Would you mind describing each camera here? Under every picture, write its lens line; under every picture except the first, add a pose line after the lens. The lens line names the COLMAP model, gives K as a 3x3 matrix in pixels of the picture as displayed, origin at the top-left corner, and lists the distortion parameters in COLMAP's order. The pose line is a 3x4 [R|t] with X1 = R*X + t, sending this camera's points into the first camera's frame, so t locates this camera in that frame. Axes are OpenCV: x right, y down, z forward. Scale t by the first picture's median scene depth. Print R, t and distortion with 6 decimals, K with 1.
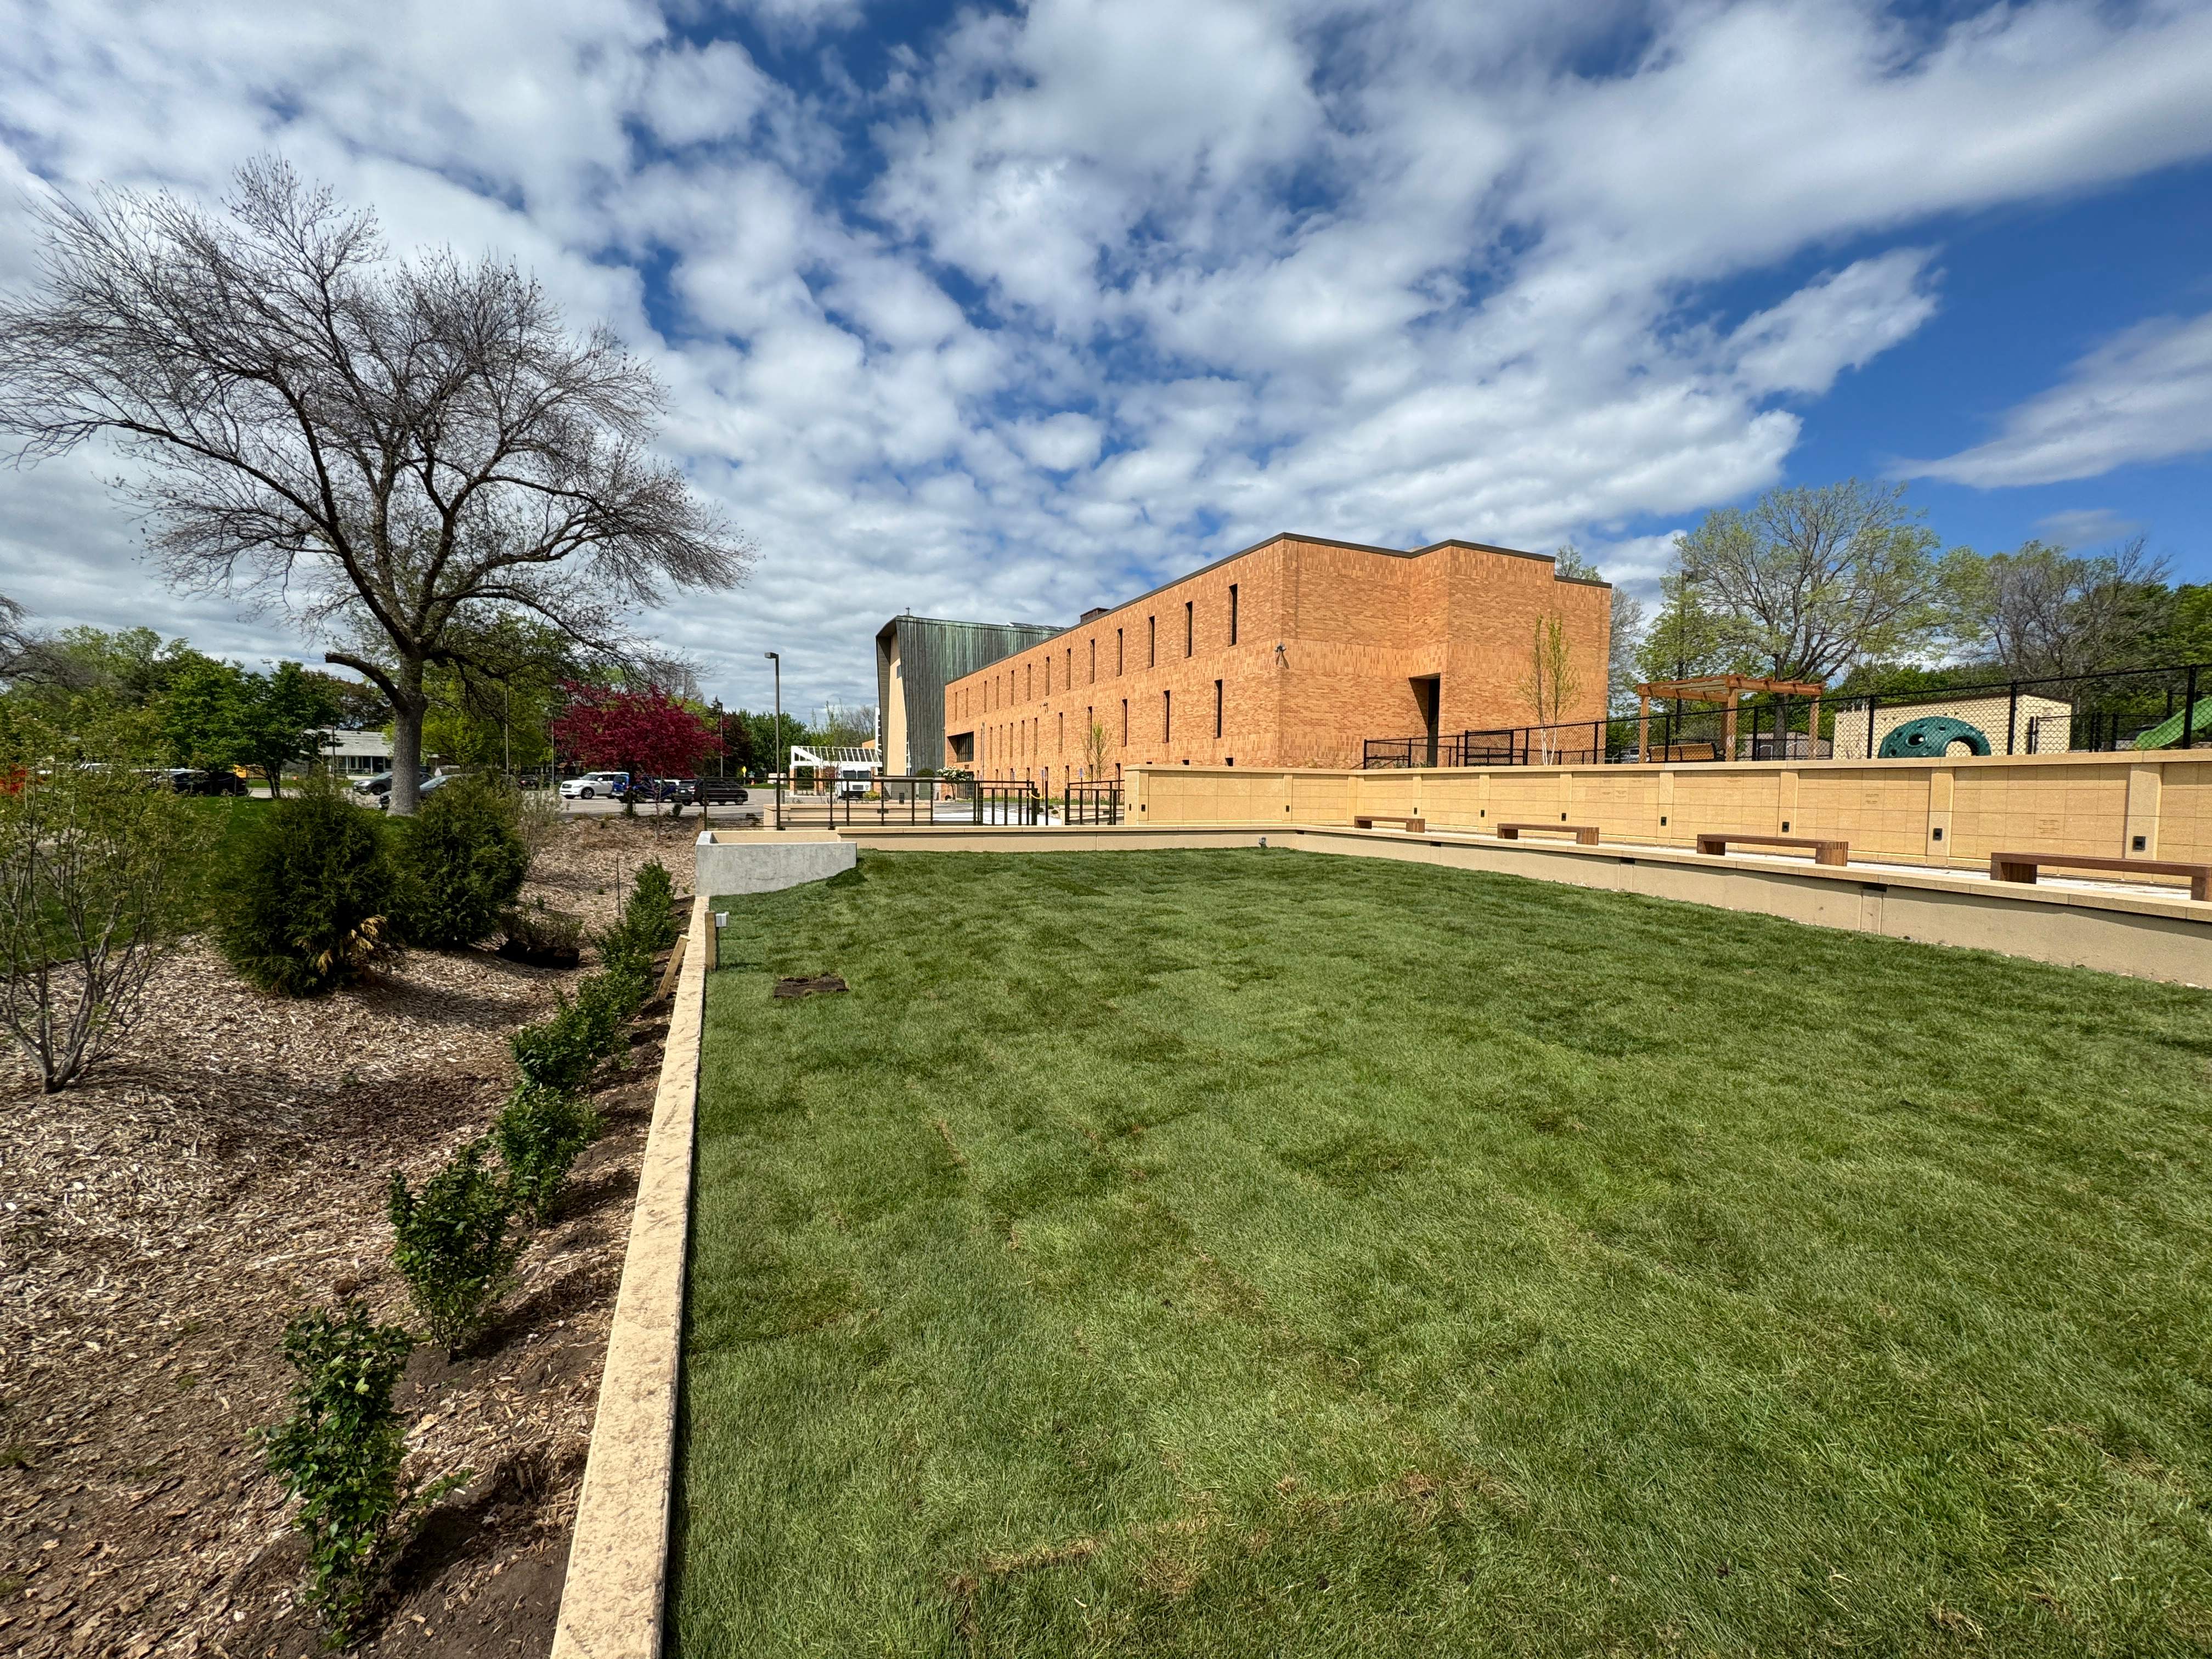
lens RADIAL K [[884.3, 0, 1106.9], [0, 884.3, 845.6], [0, 0, 1]] dist [0.003818, -0.001559]
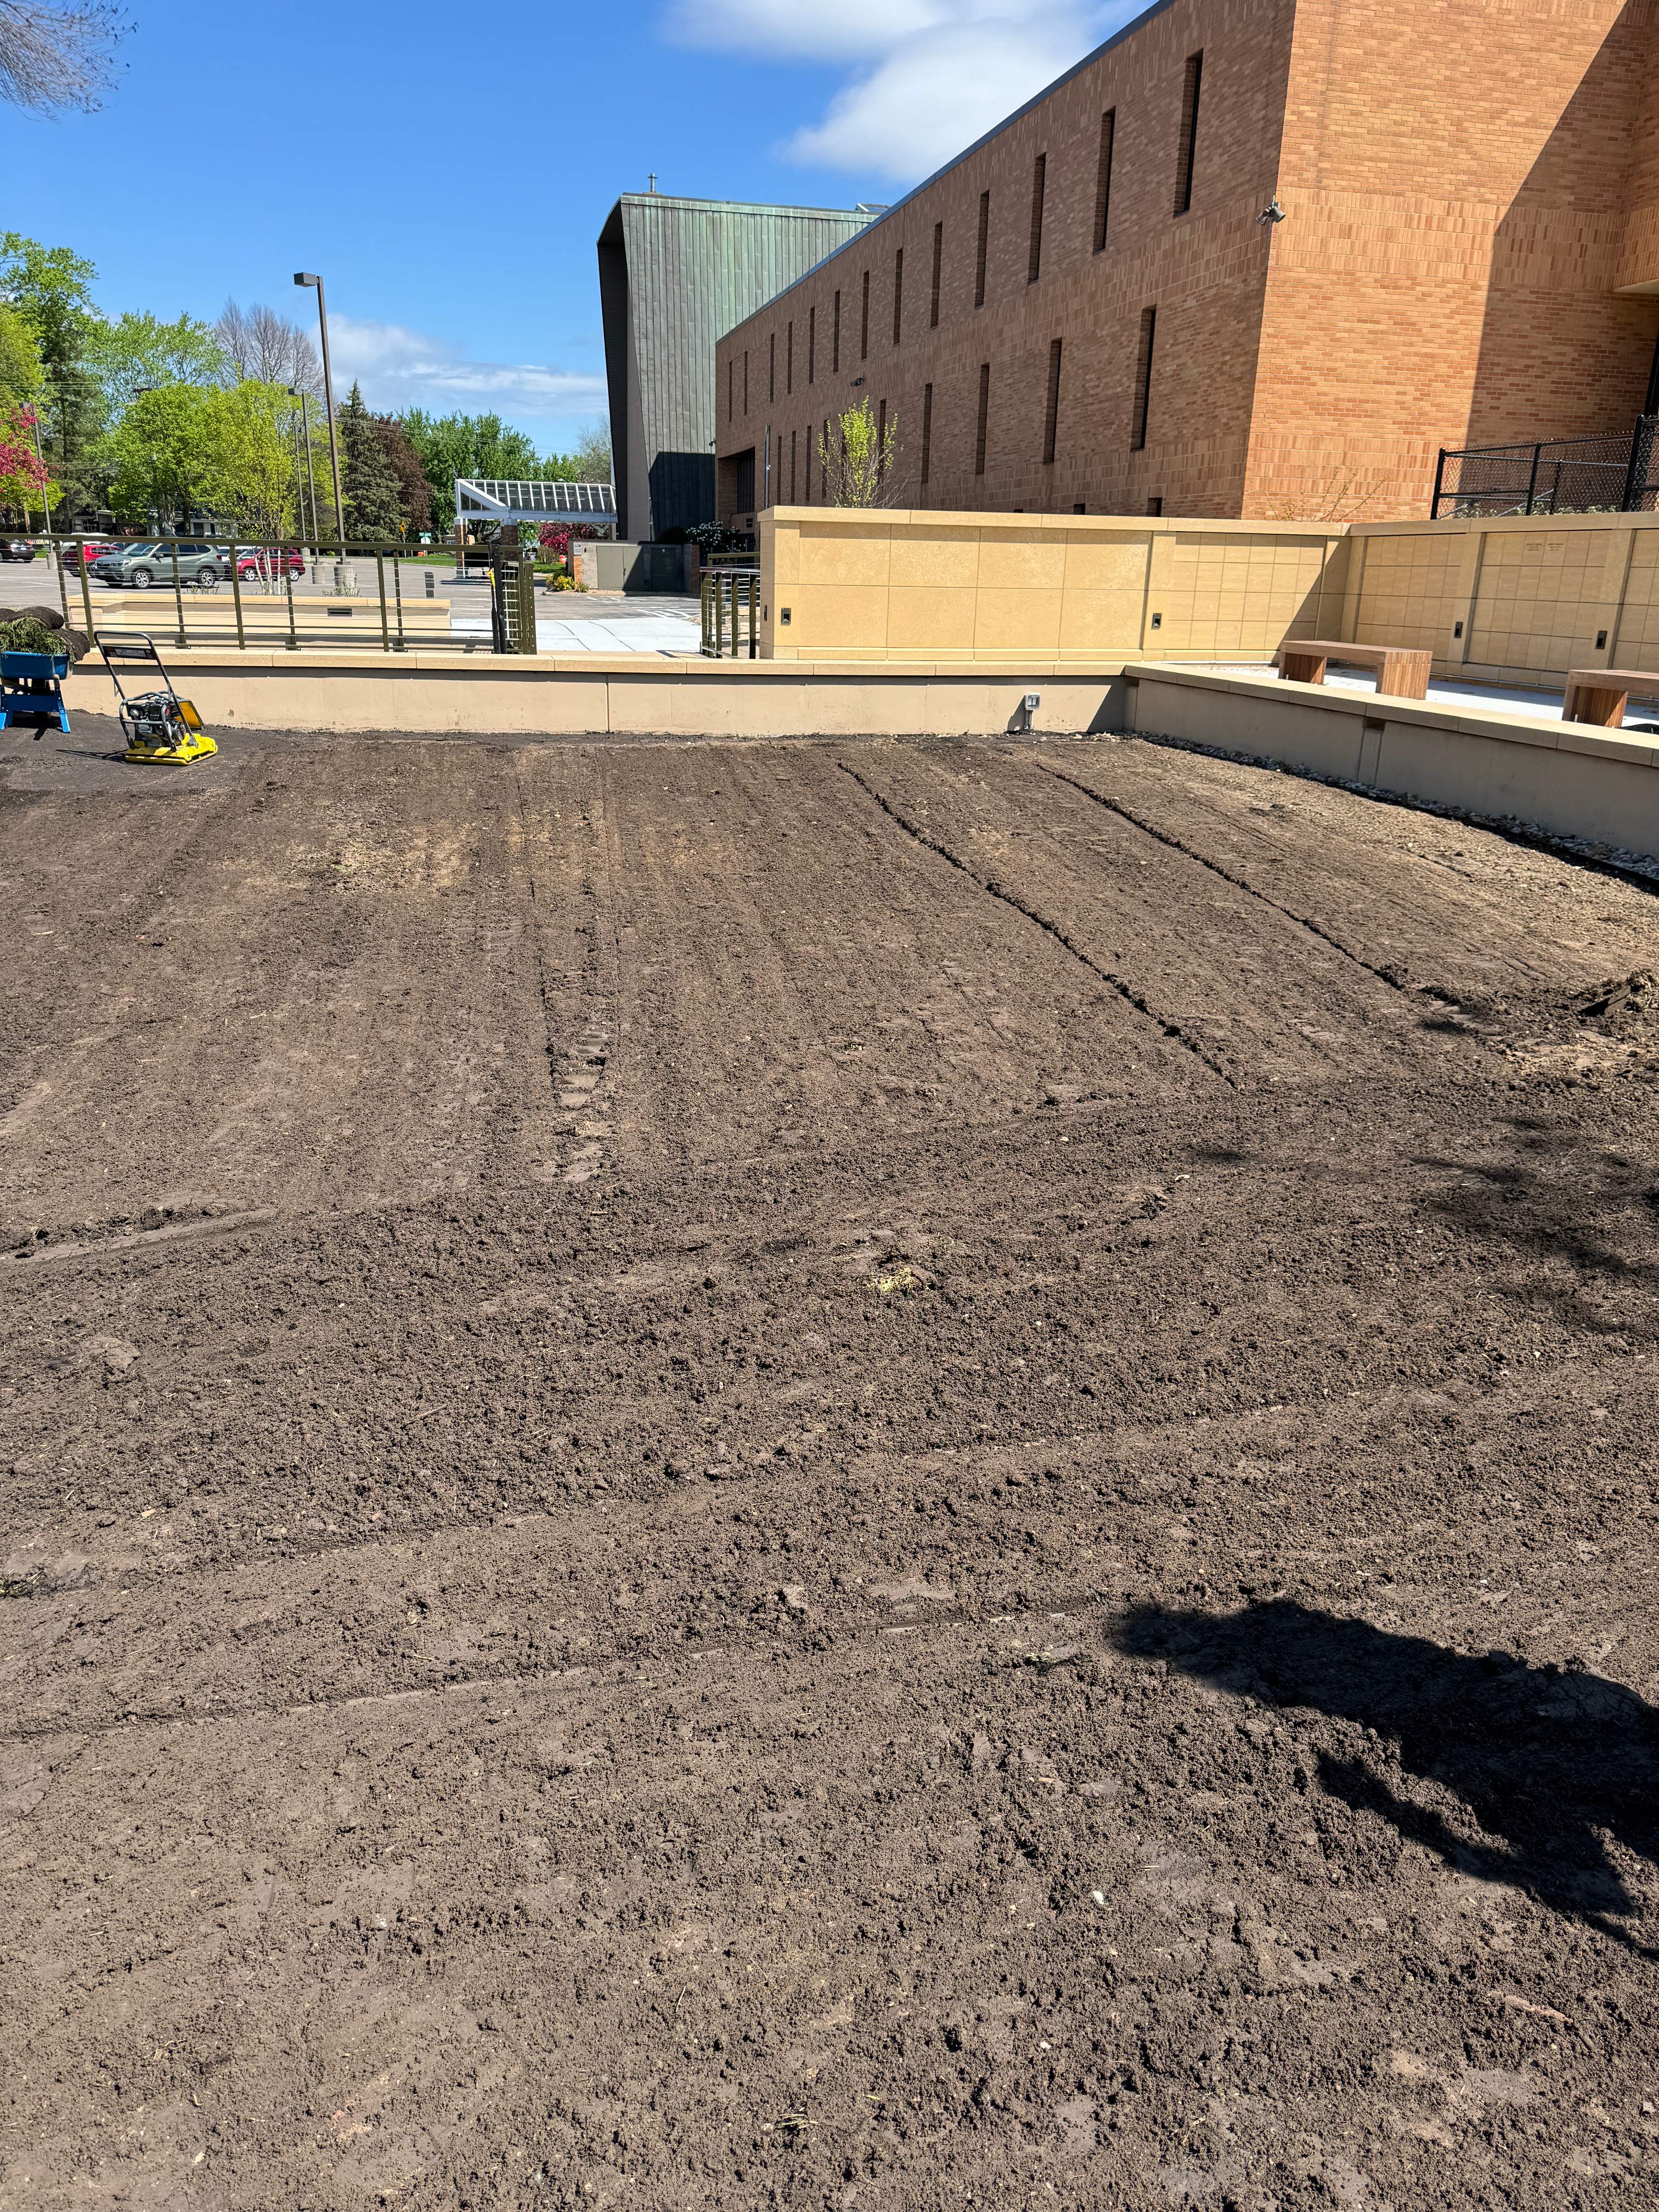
lens RADIAL K [[1570.7, 0, 809.4], [0, 1570.7, 1097.7], [0, 0, 1]] dist [0.038814, -0.042921]
pose [[0.980539, 0.071894, -0.182689, 0.175611], [-0.023023, 0.966225, 0.256670, -0.010273], [0.194972, -0.247469, 0.949076, 0.177476]]
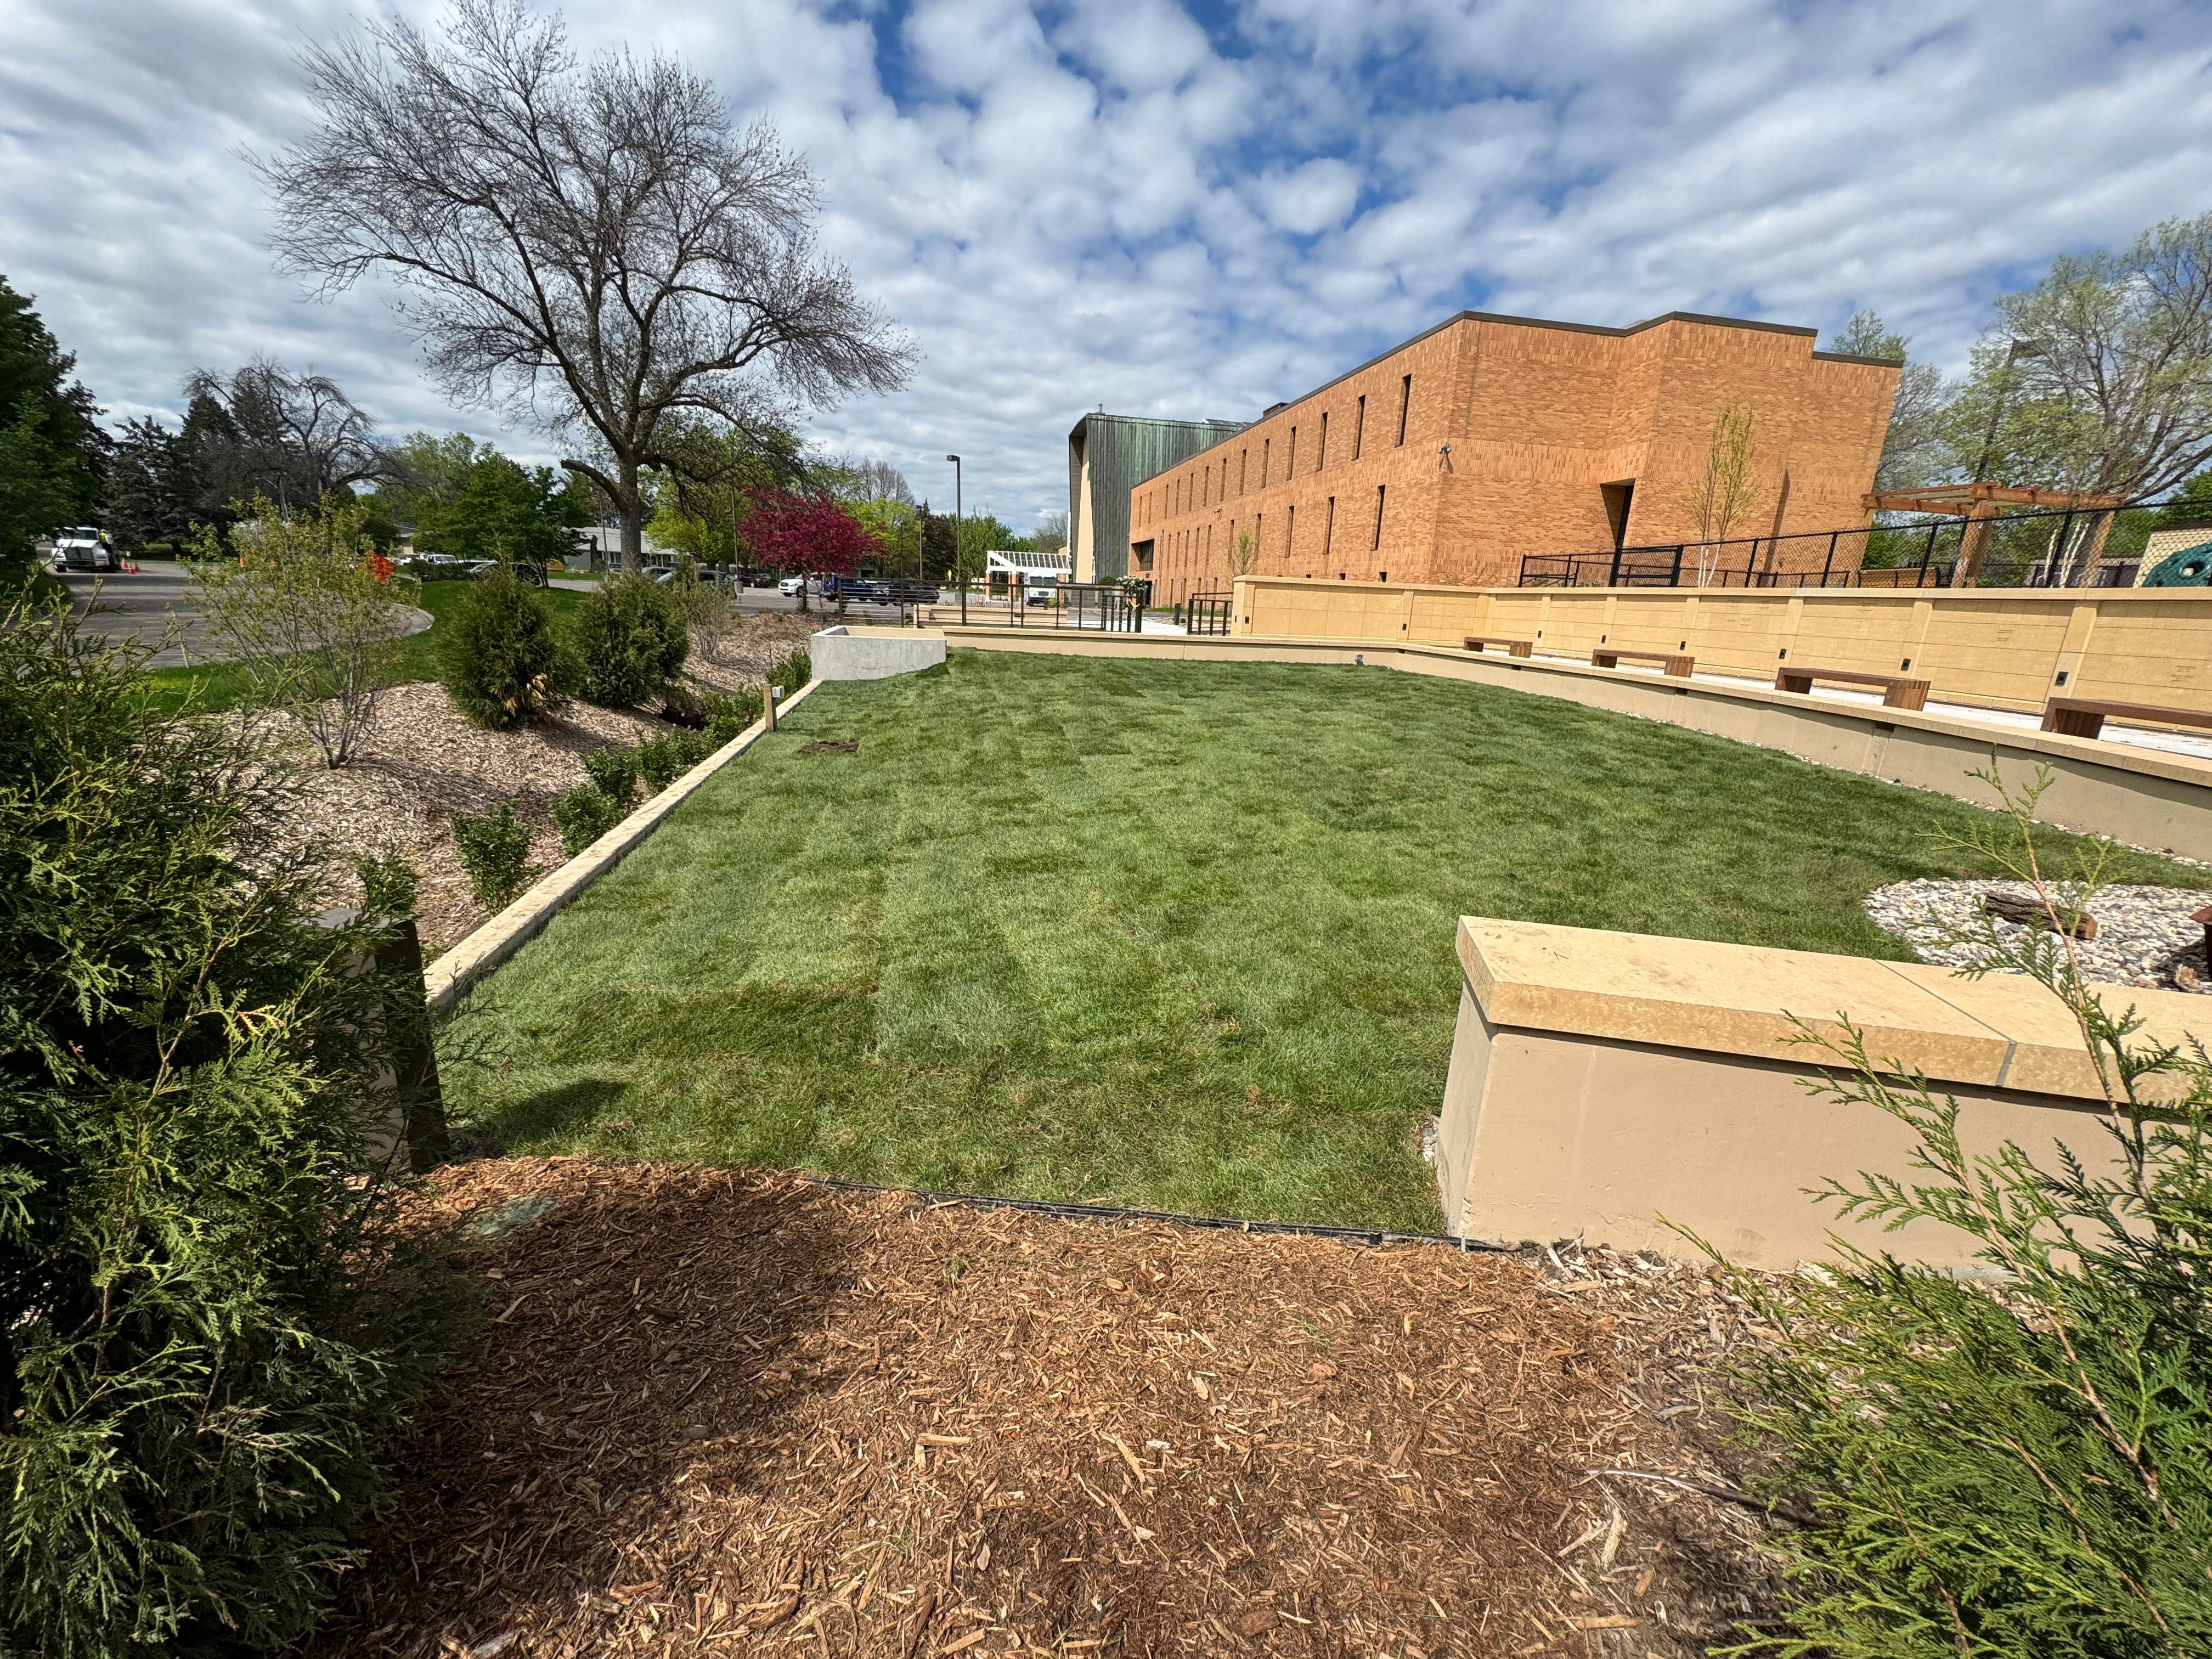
lens RADIAL K [[884.3, 0, 1103.3], [0, 884.3, 831.4], [0, 0, 1]] dist [0.003818, -0.001559]
pose [[0.971364, 0.090582, -0.219651, 0.104559], [-0.047575, 0.979904, 0.193711, 0.005500], [0.232784, -0.177714, 0.956153, -0.039215]]
